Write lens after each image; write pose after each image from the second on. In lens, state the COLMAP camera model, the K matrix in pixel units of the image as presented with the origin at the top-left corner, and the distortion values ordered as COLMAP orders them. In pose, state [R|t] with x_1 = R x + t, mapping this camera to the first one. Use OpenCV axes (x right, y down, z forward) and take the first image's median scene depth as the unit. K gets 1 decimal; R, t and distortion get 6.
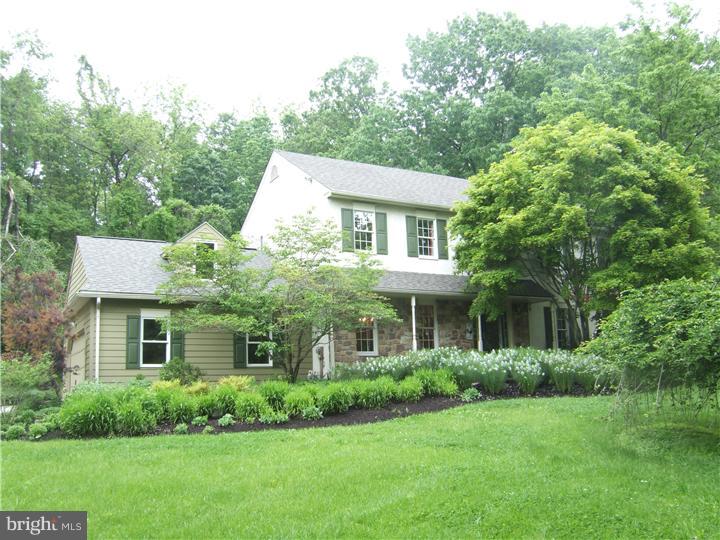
lens RADIAL K [[679.7, 0, 357.4], [0, 679.7, 281.4], [0, 0, 1]] dist [-0.162632, 0.149152]
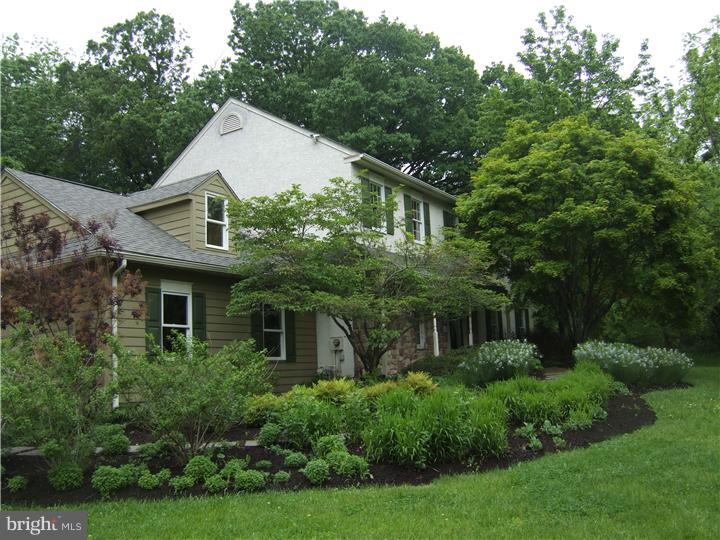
lens RADIAL K [[679.7, 0, 357.4], [0, 679.7, 281.4], [0, 0, 1]] dist [-0.162632, 0.149152]
pose [[0.891740, 0.059249, 0.448654, -0.410741], [-0.065243, 0.997867, -0.002102, 0.027126], [-0.447821, -0.027397, 0.893703, 0.233246]]
